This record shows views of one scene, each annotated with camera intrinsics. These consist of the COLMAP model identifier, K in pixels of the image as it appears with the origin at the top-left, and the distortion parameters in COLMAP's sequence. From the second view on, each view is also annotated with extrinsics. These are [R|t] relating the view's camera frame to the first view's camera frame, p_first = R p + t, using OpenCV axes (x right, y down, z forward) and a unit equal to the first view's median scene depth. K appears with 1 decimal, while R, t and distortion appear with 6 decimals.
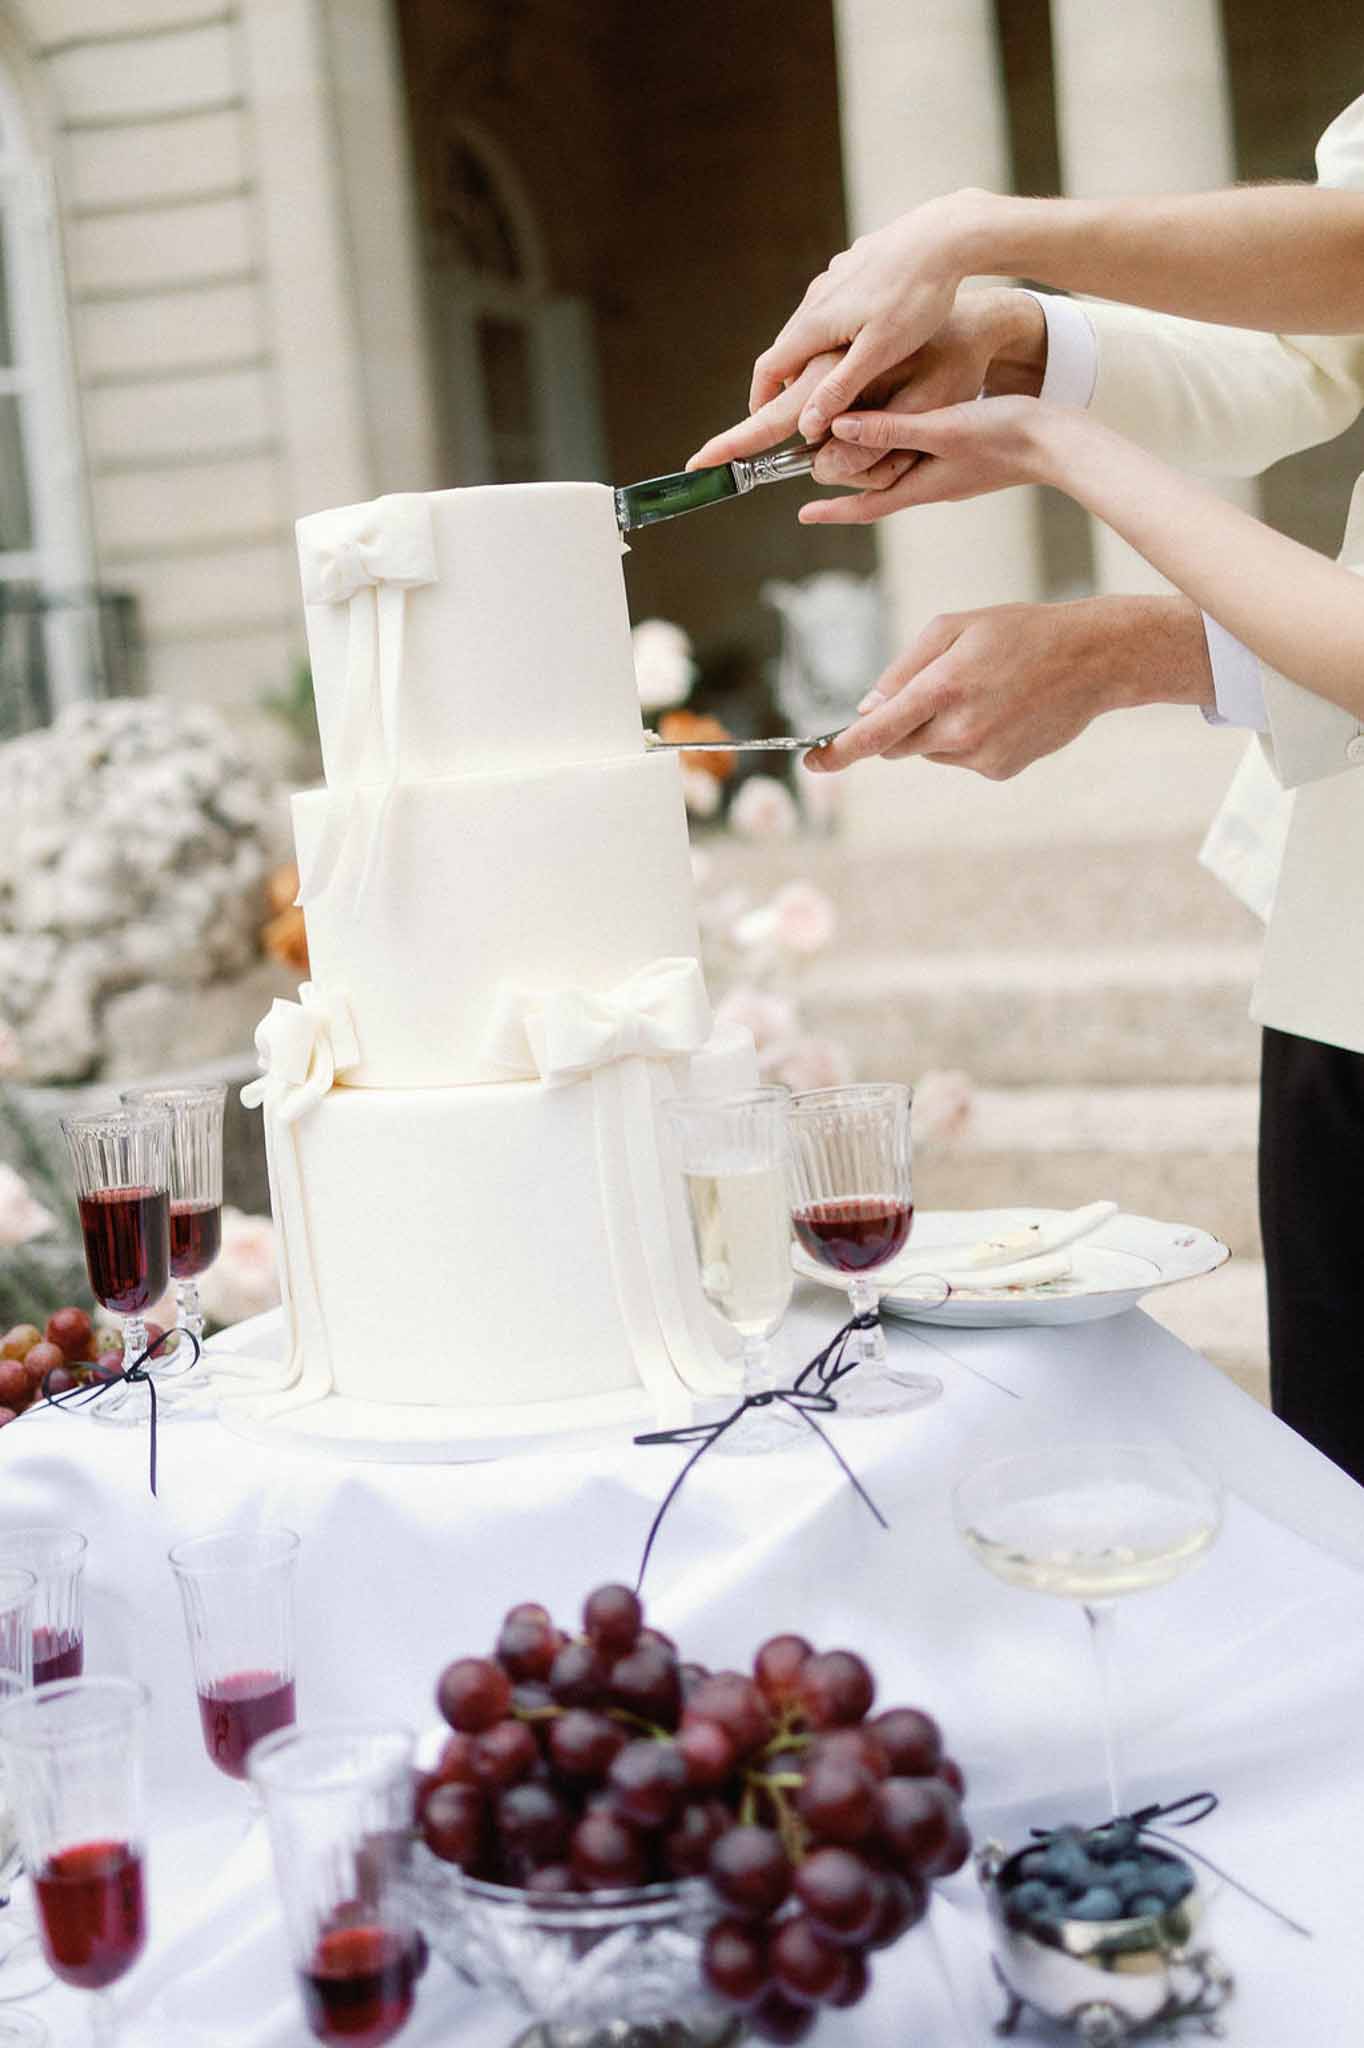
lens RADIAL K [[2362.4, 0, 581.5], [0, 2362.4, 884.2], [0, 0, 1]] dist [0.015202, -0.011546]
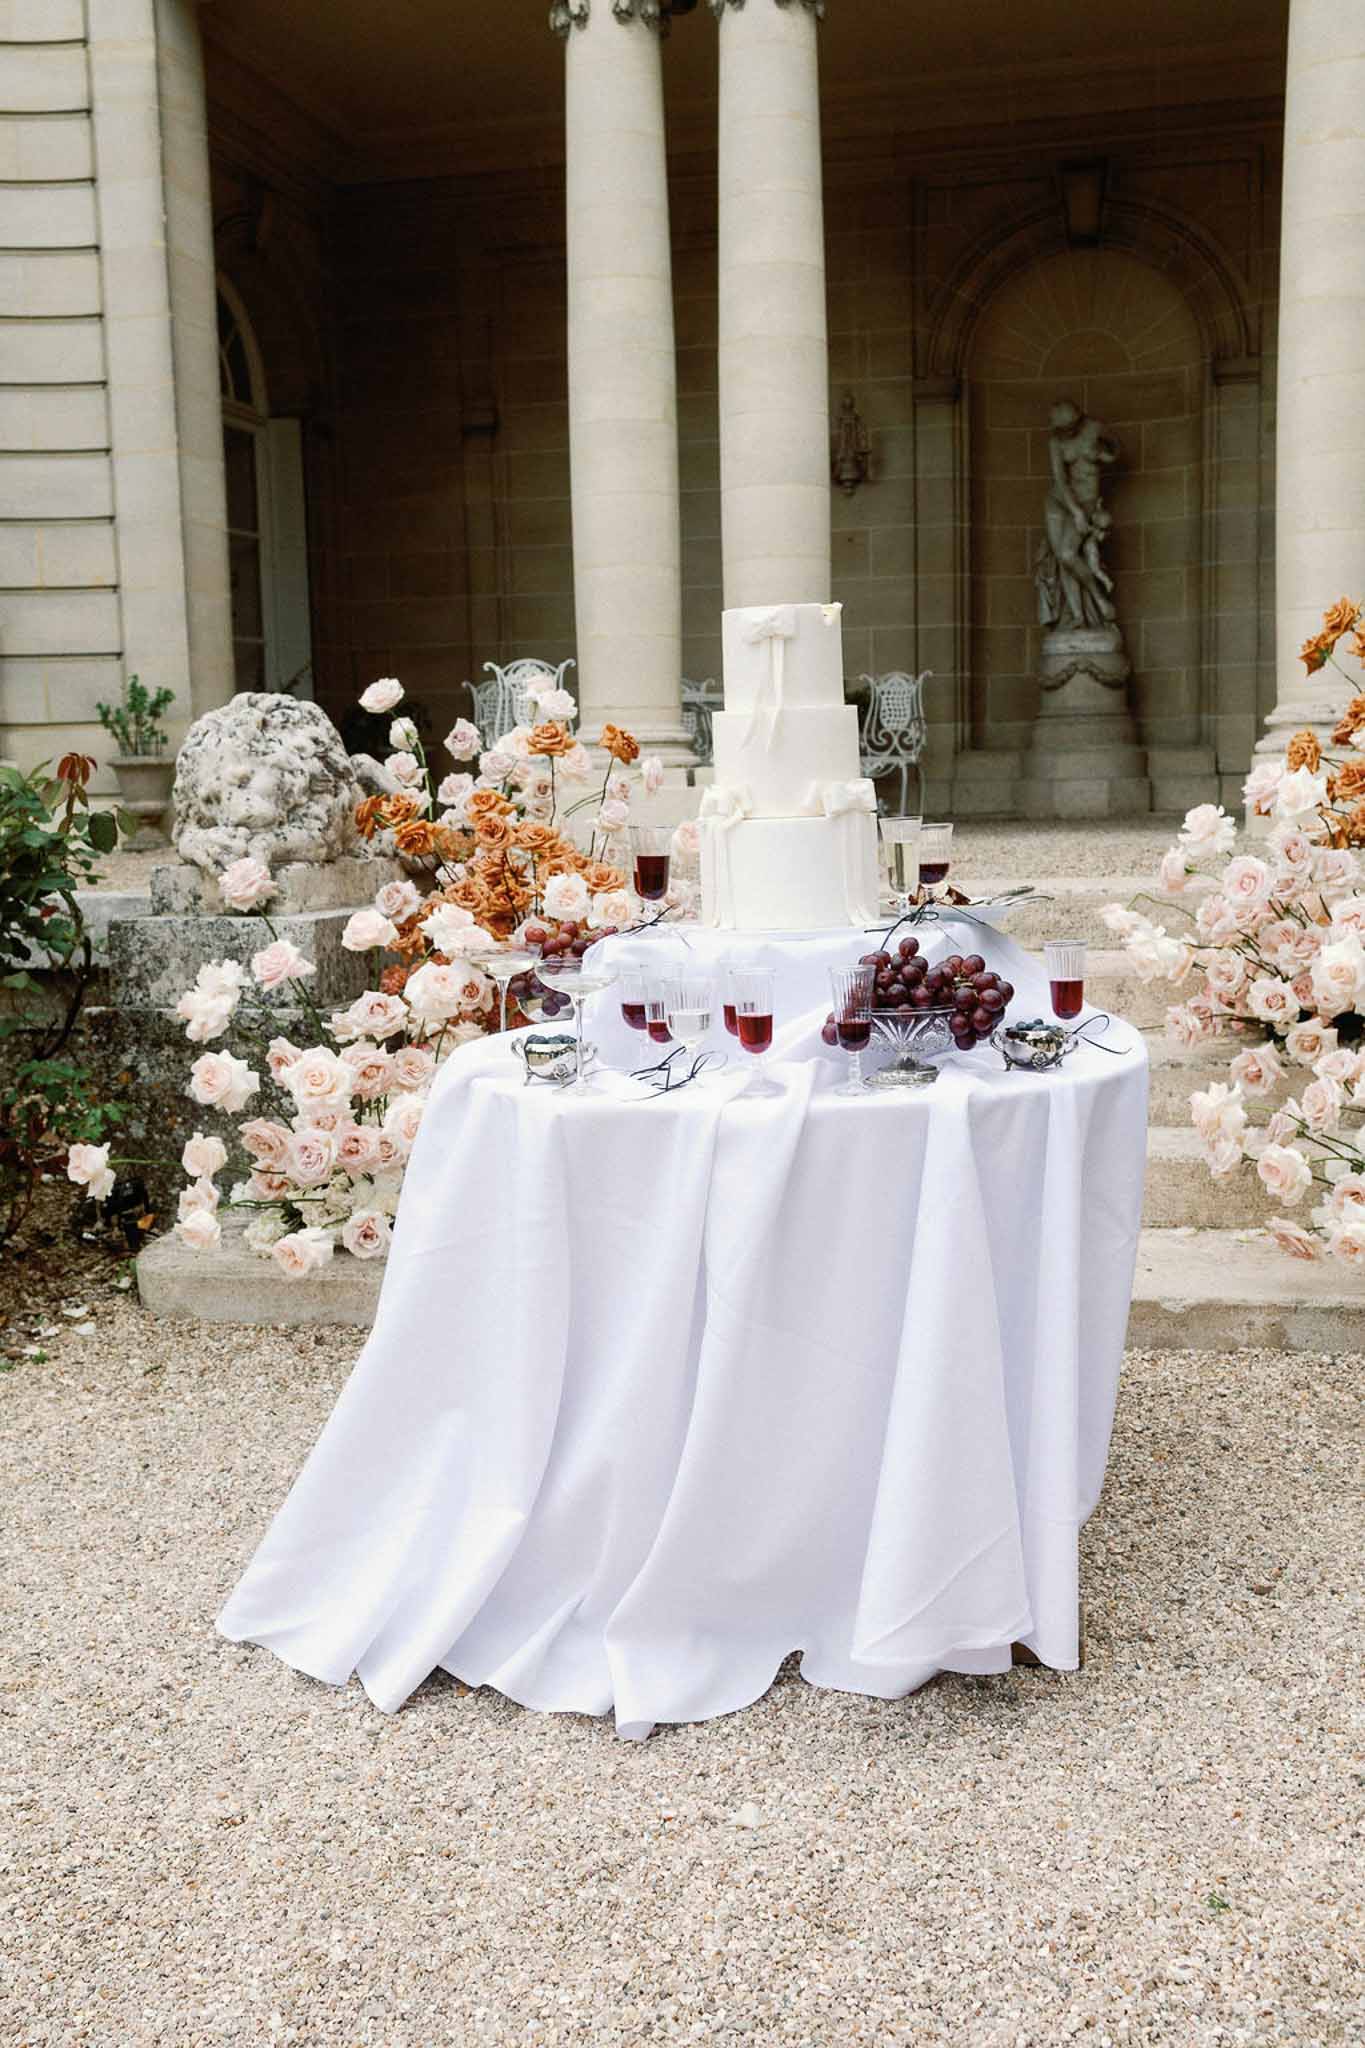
lens RADIAL K [[2002.8, 0, 682.5], [0, 2002.8, 1024.0], [0, 0, 1]] dist [0.014147, 0.014068]
pose [[0.965892, 0.036310, 0.256386, -0.785891], [-0.049194, 0.997819, 0.044017, 0.233425], [-0.254229, -0.055128, 0.965572, -1.296891]]
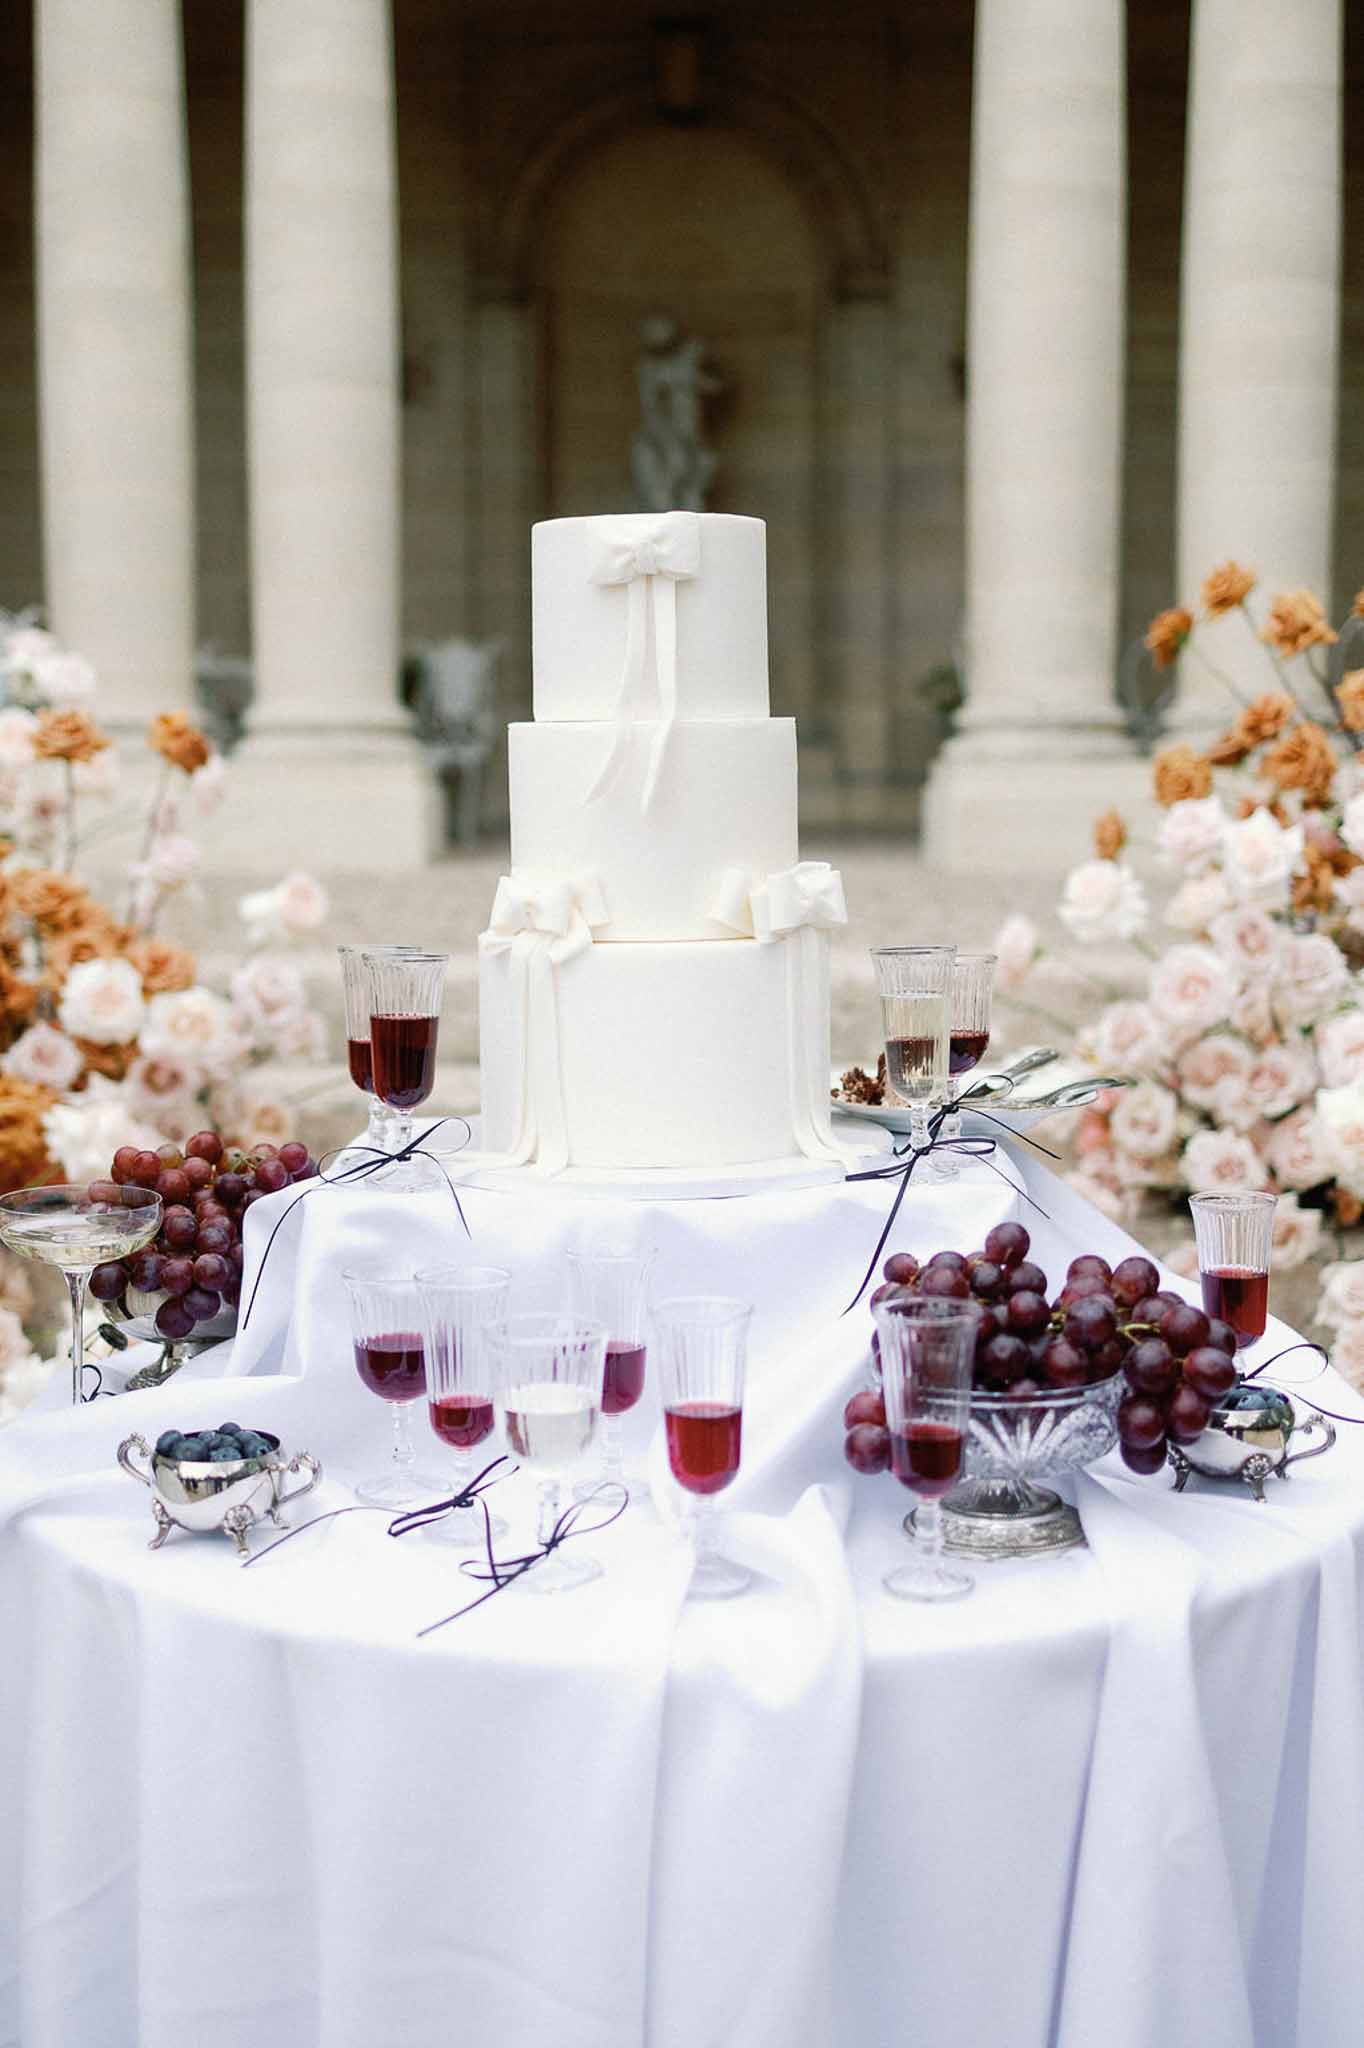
lens RADIAL K [[2366.0, 0, 627.9], [0, 2366.0, 998.6], [0, 0, 1]] dist [0.003331, 0.005305]
pose [[0.893738, 0.043084, 0.446515, -0.707625], [-0.053280, 0.998527, 0.010297, 0.106775], [-0.445413, -0.032993, 0.894717, -0.234553]]
